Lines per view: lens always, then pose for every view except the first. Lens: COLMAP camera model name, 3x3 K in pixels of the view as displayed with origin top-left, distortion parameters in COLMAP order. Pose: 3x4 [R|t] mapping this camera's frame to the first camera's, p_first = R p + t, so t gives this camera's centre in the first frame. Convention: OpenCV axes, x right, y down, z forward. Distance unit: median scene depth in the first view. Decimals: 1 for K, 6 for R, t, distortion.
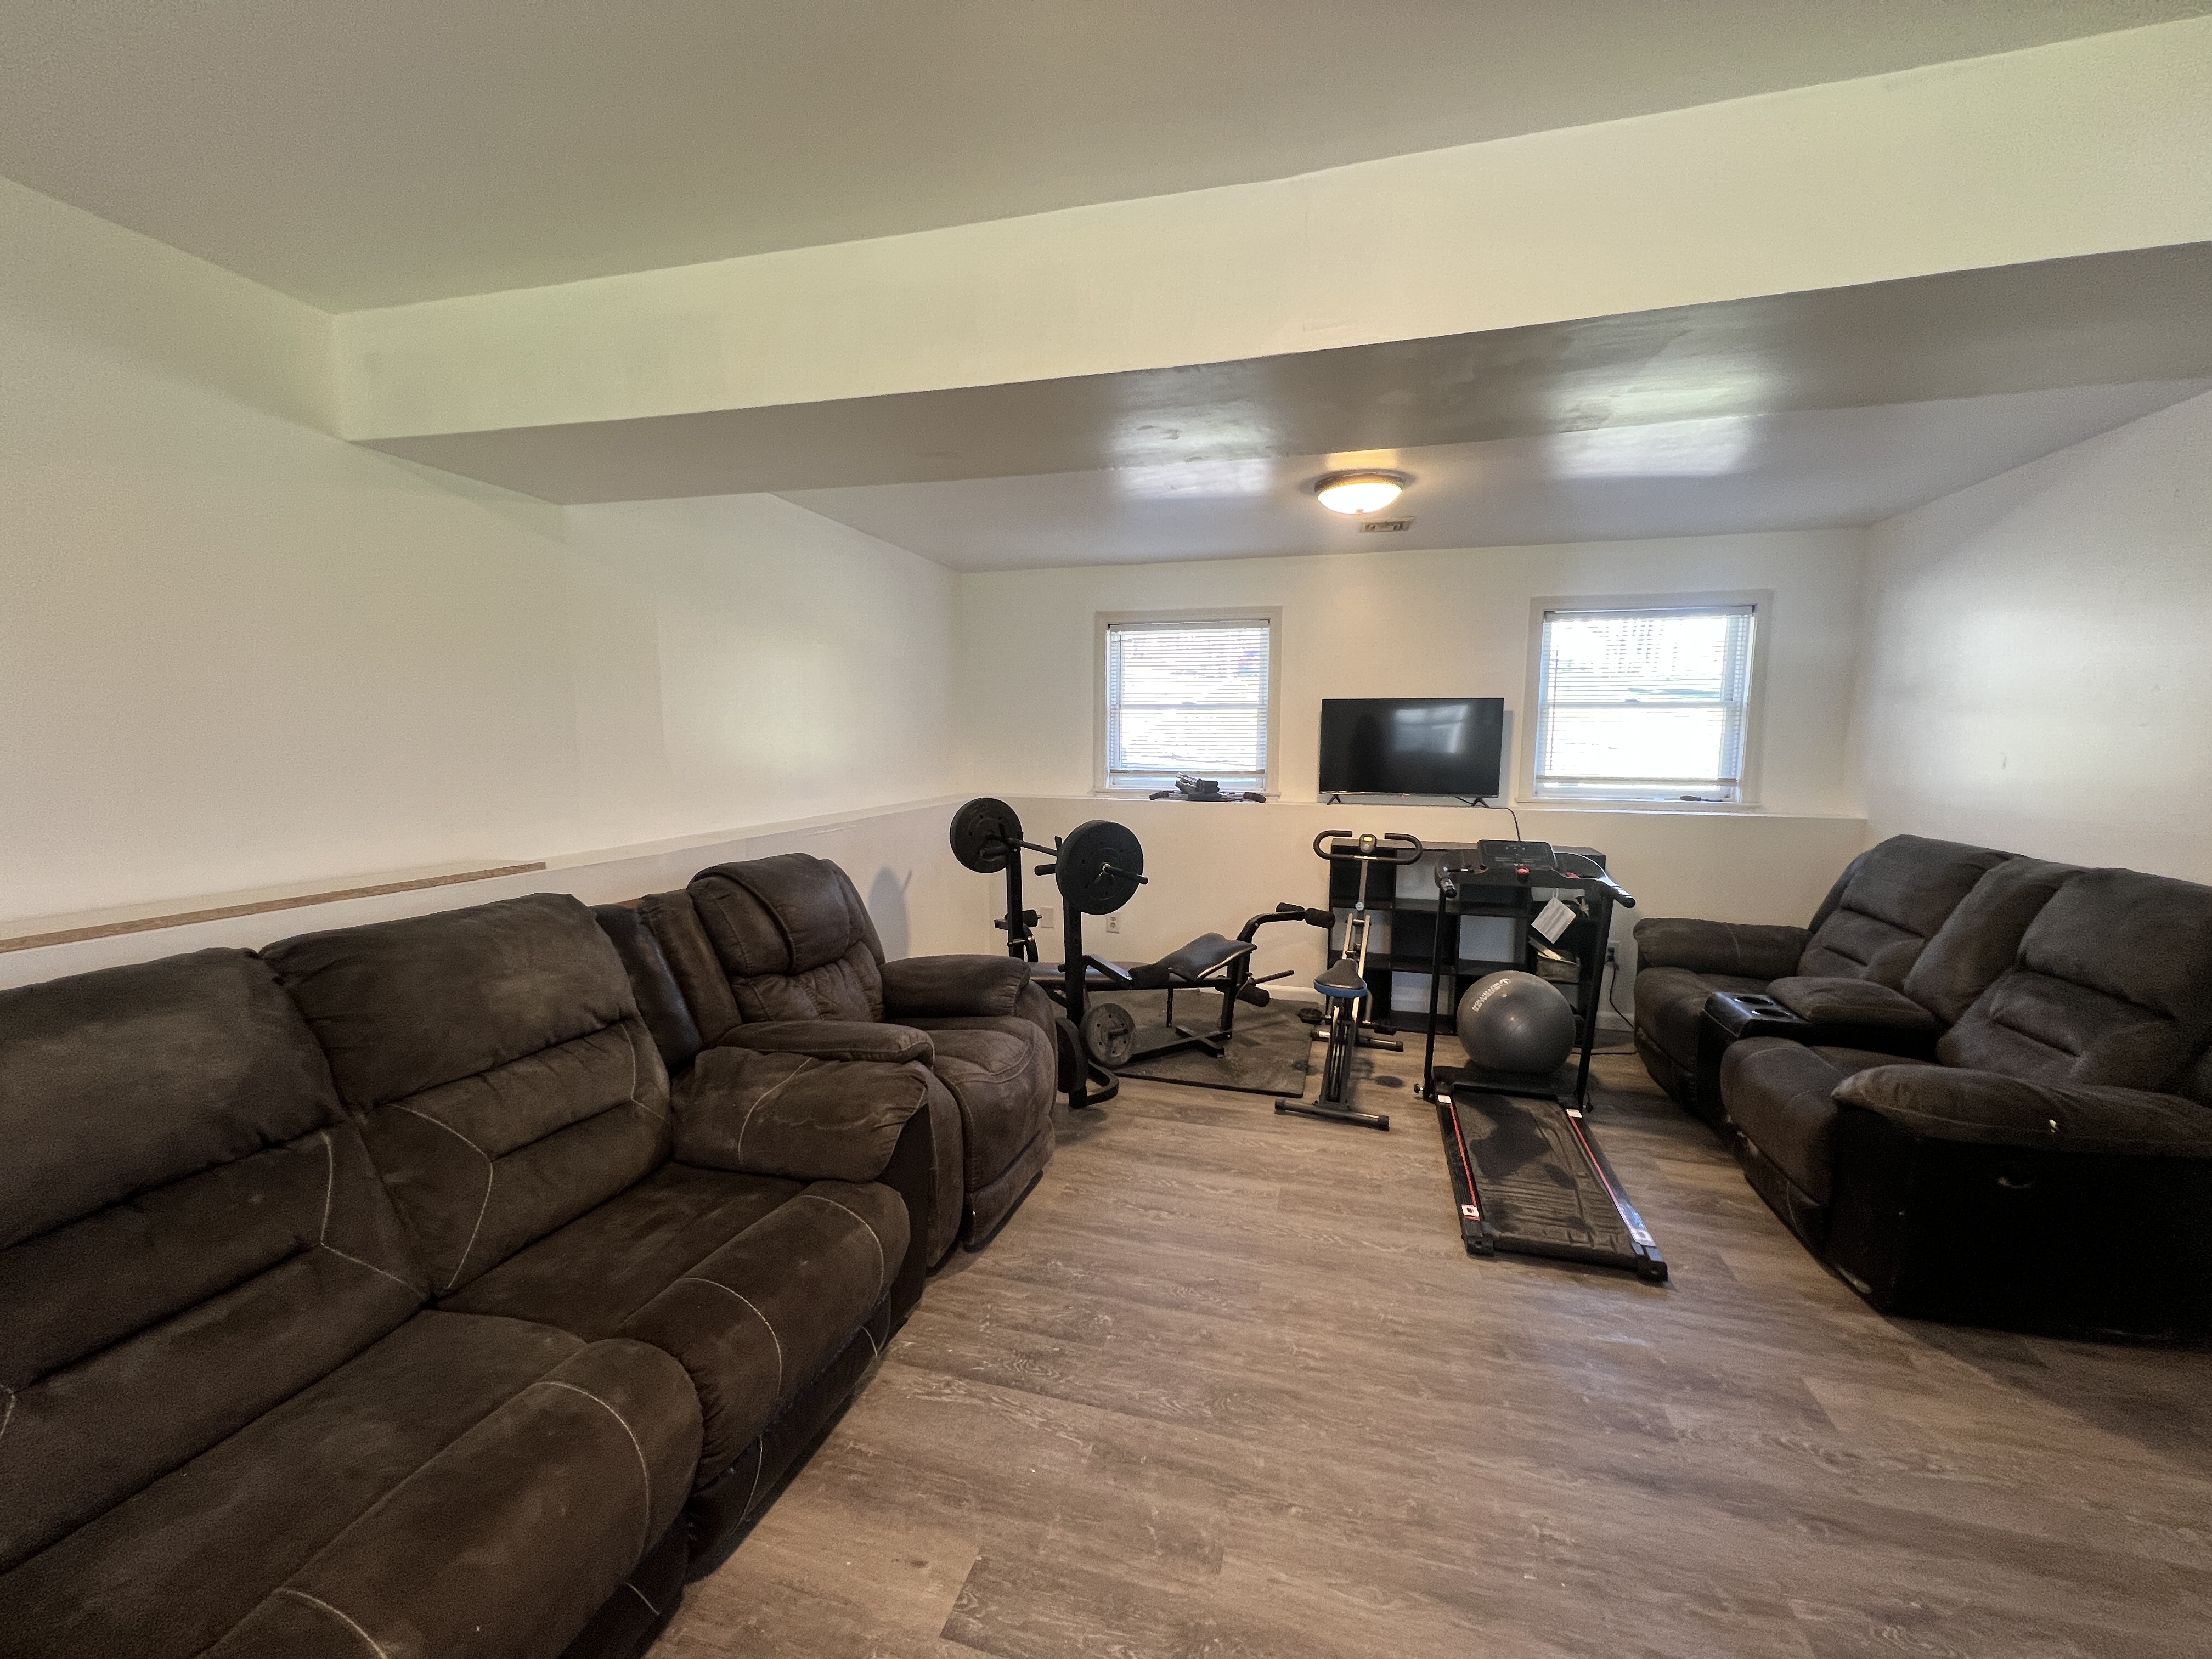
lens RADIAL K [[886.4, 0, 1104.3], [0, 886.4, 832.5], [0, 0, 1]] dist [-0.000369, 0.000485]
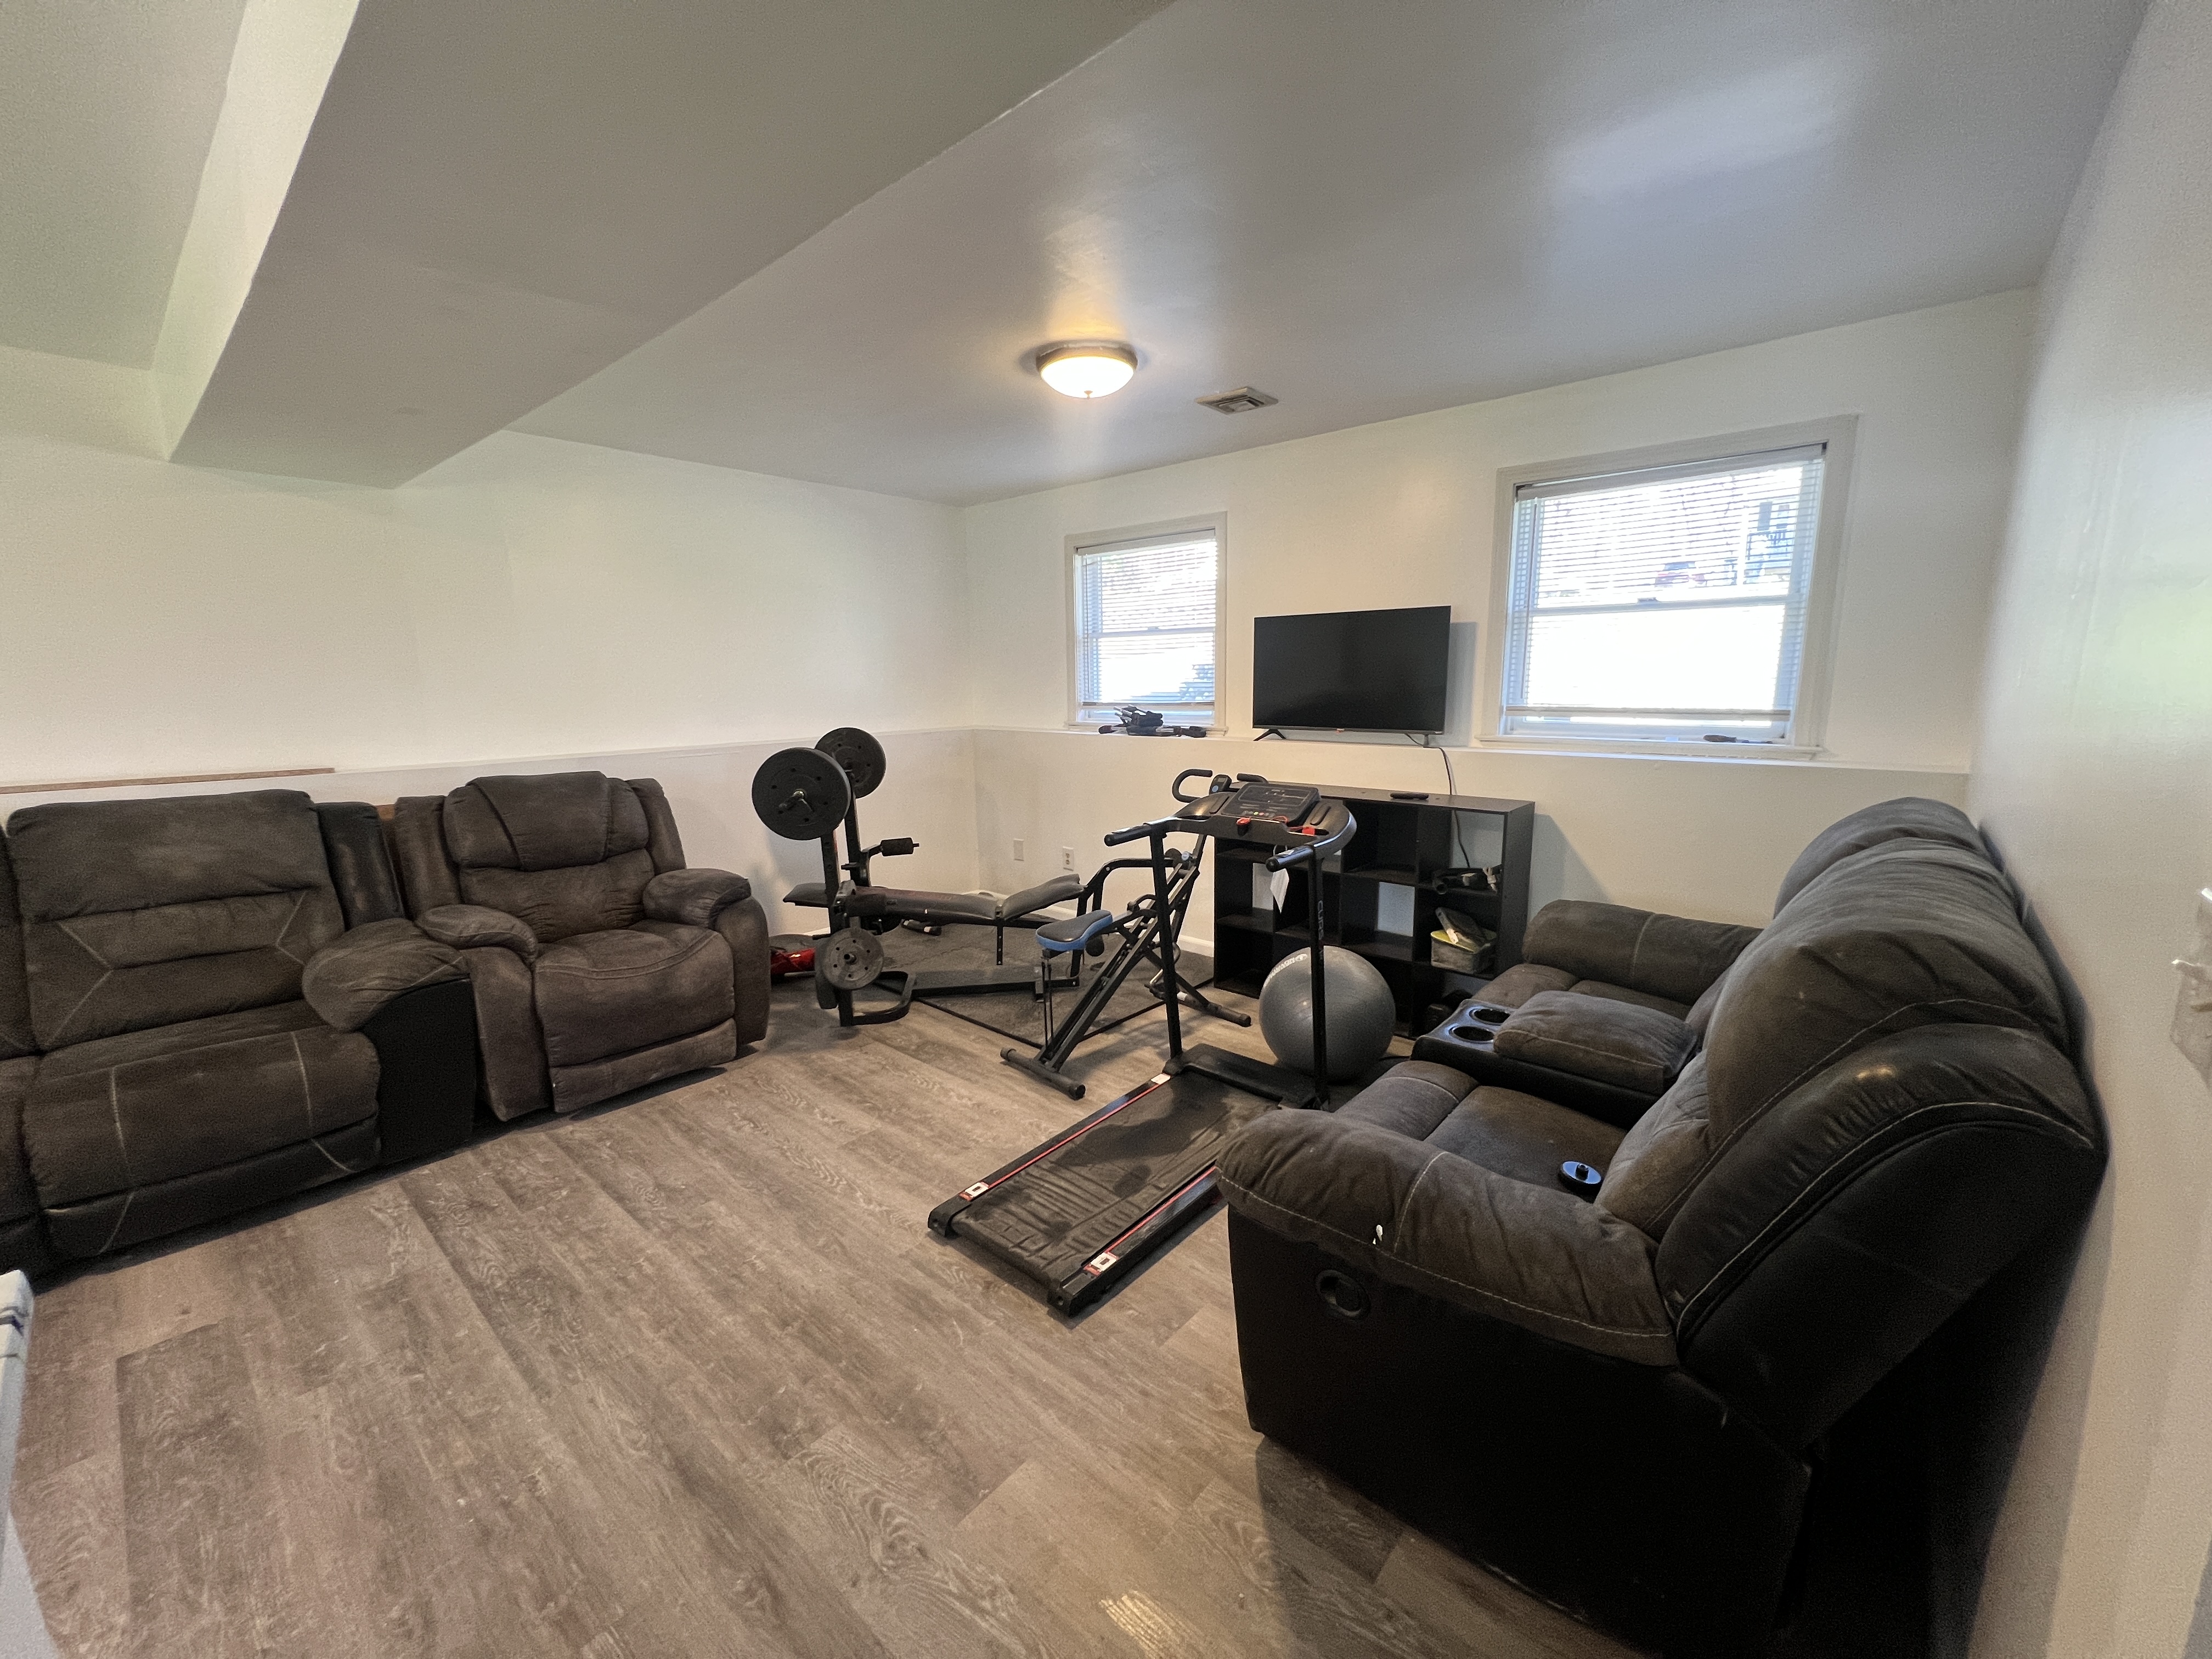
lens RADIAL K [[886.4, 0, 1104.3], [0, 886.4, 832.5], [0, 0, 1]] dist [-0.000369, 0.000485]
pose [[0.902097, 0.058955, -0.427487, 0.776388], [-0.029883, 0.996780, 0.074407, -0.002995], [0.430498, -0.054347, 0.900954, 0.233546]]
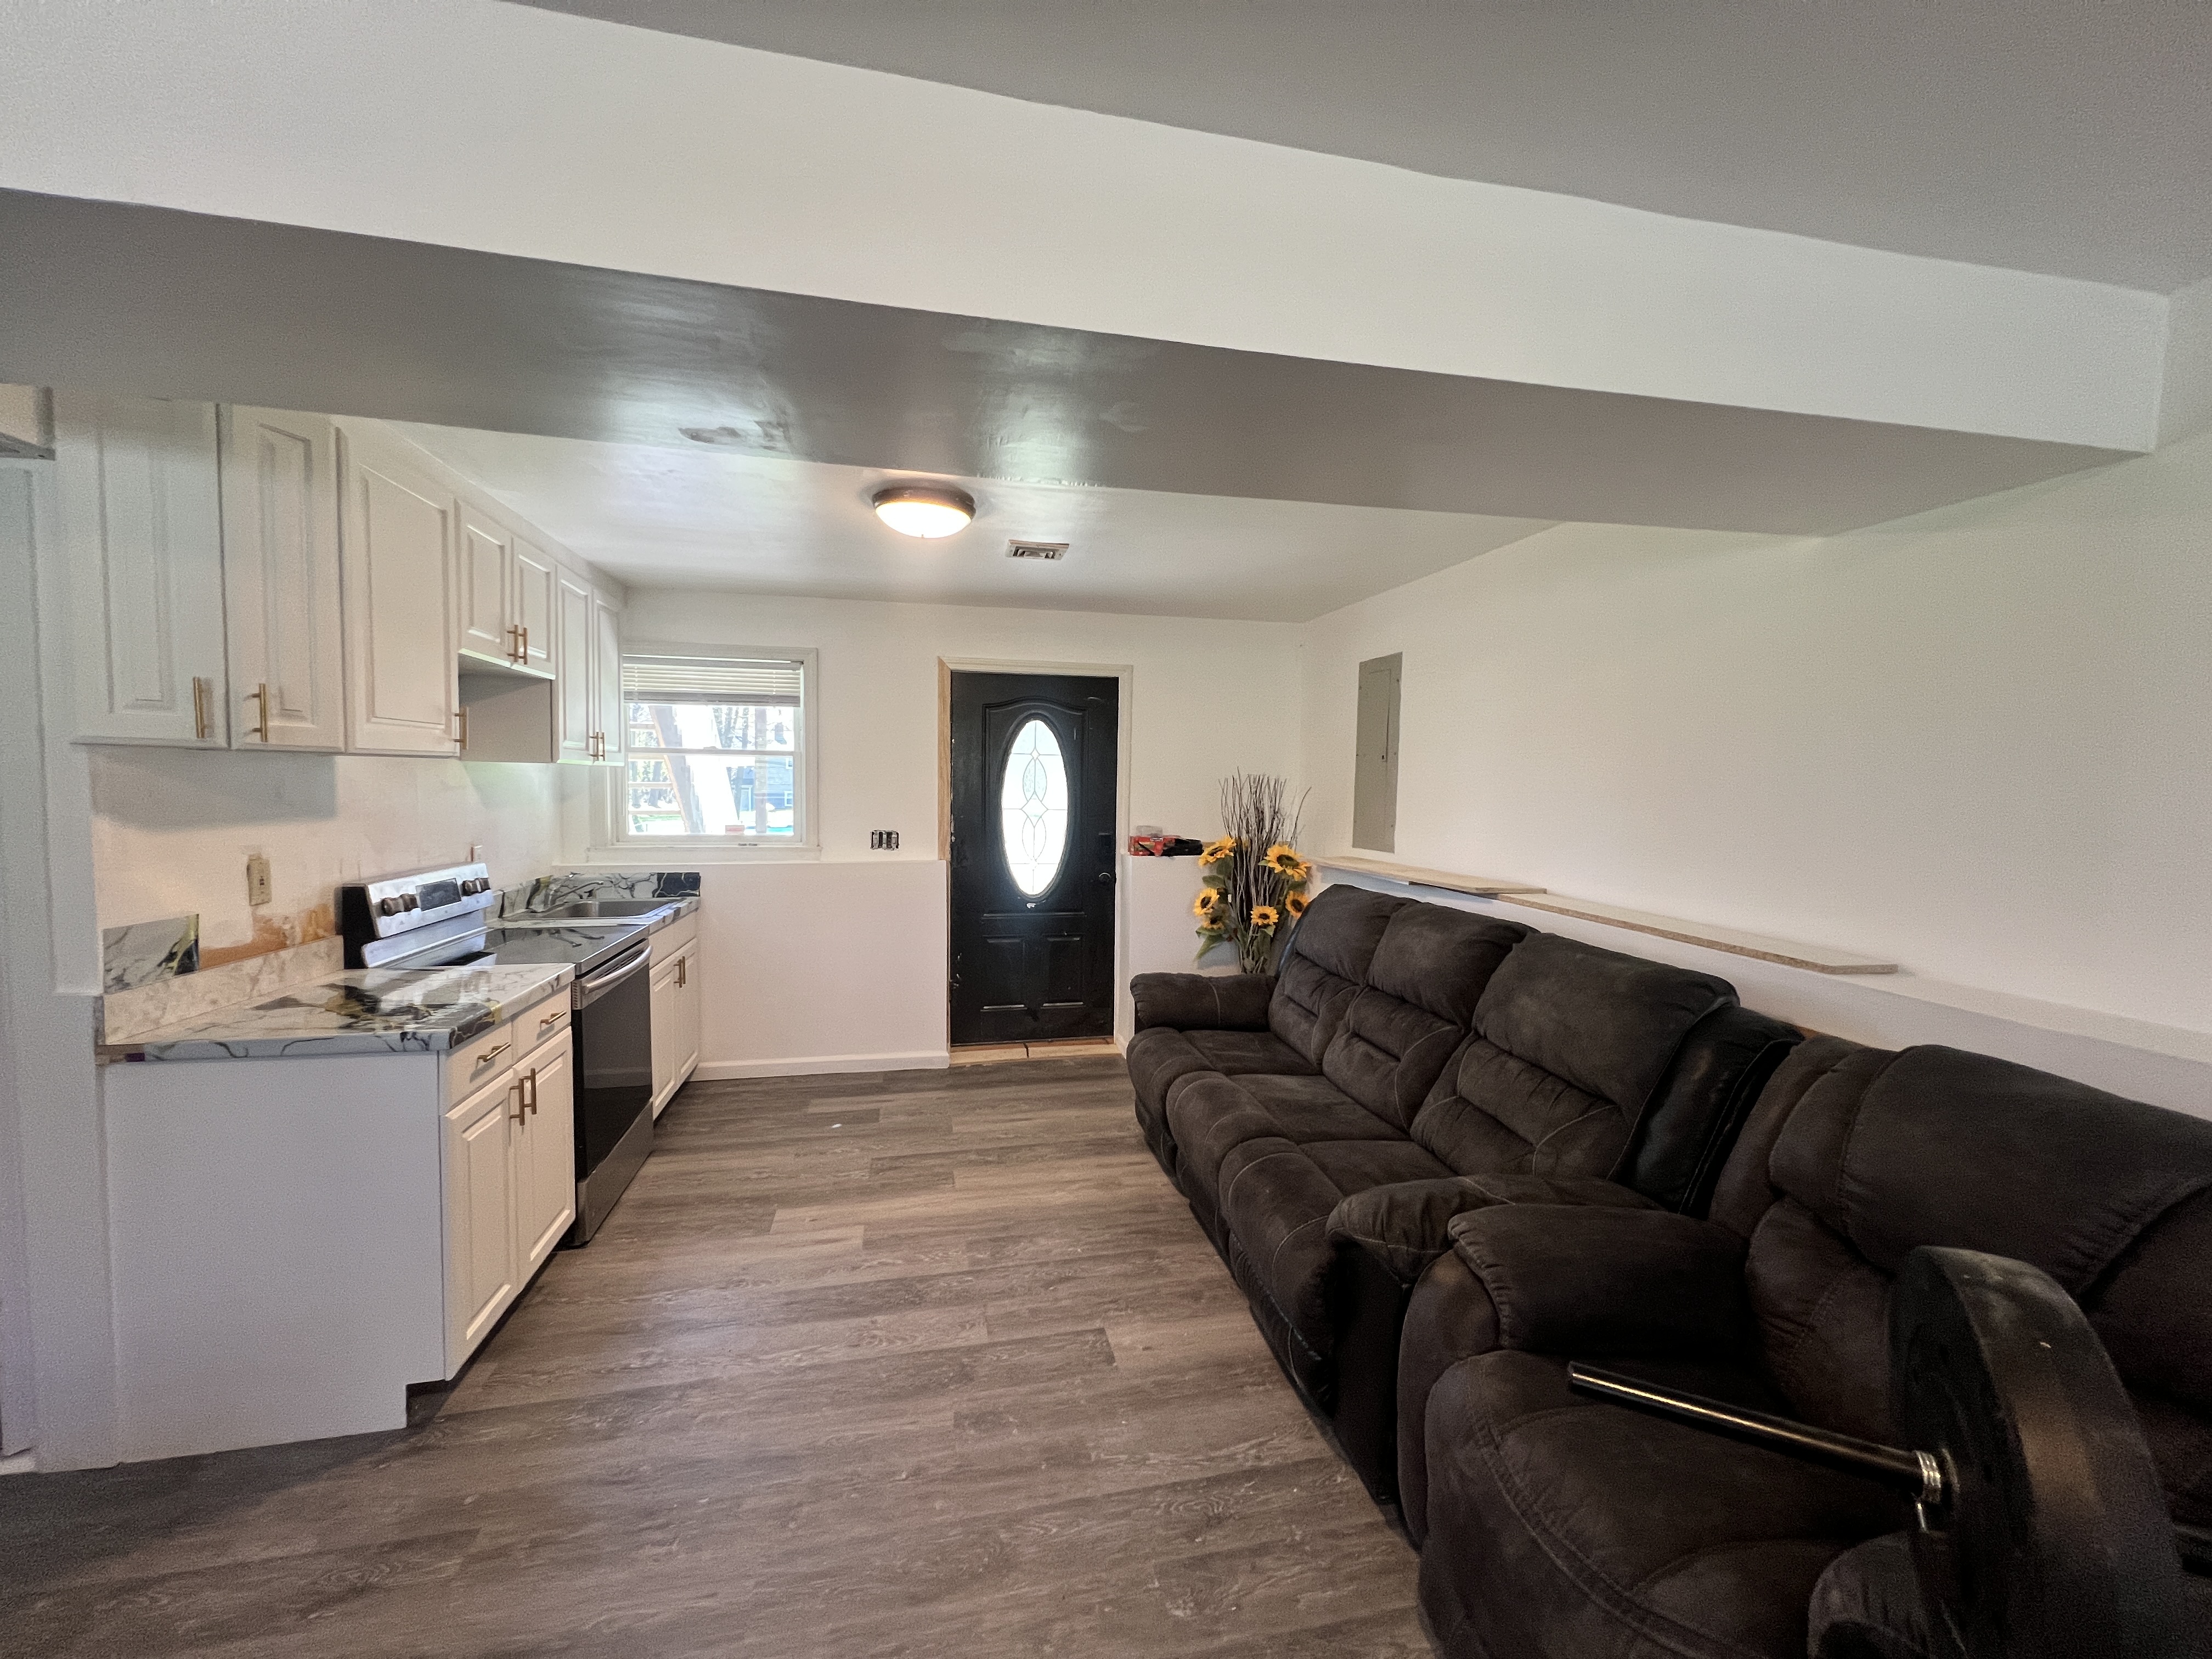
lens RADIAL K [[886.4, 0, 1104.3], [0, 886.4, 832.5], [0, 0, 1]] dist [-0.000369, 0.000485]
pose [[-0.879677, 0.014641, -0.475346, 0.286344], [-0.068494, 0.985205, 0.157100, -0.138020], [0.470613, 0.170756, -0.865659, 1.091272]]
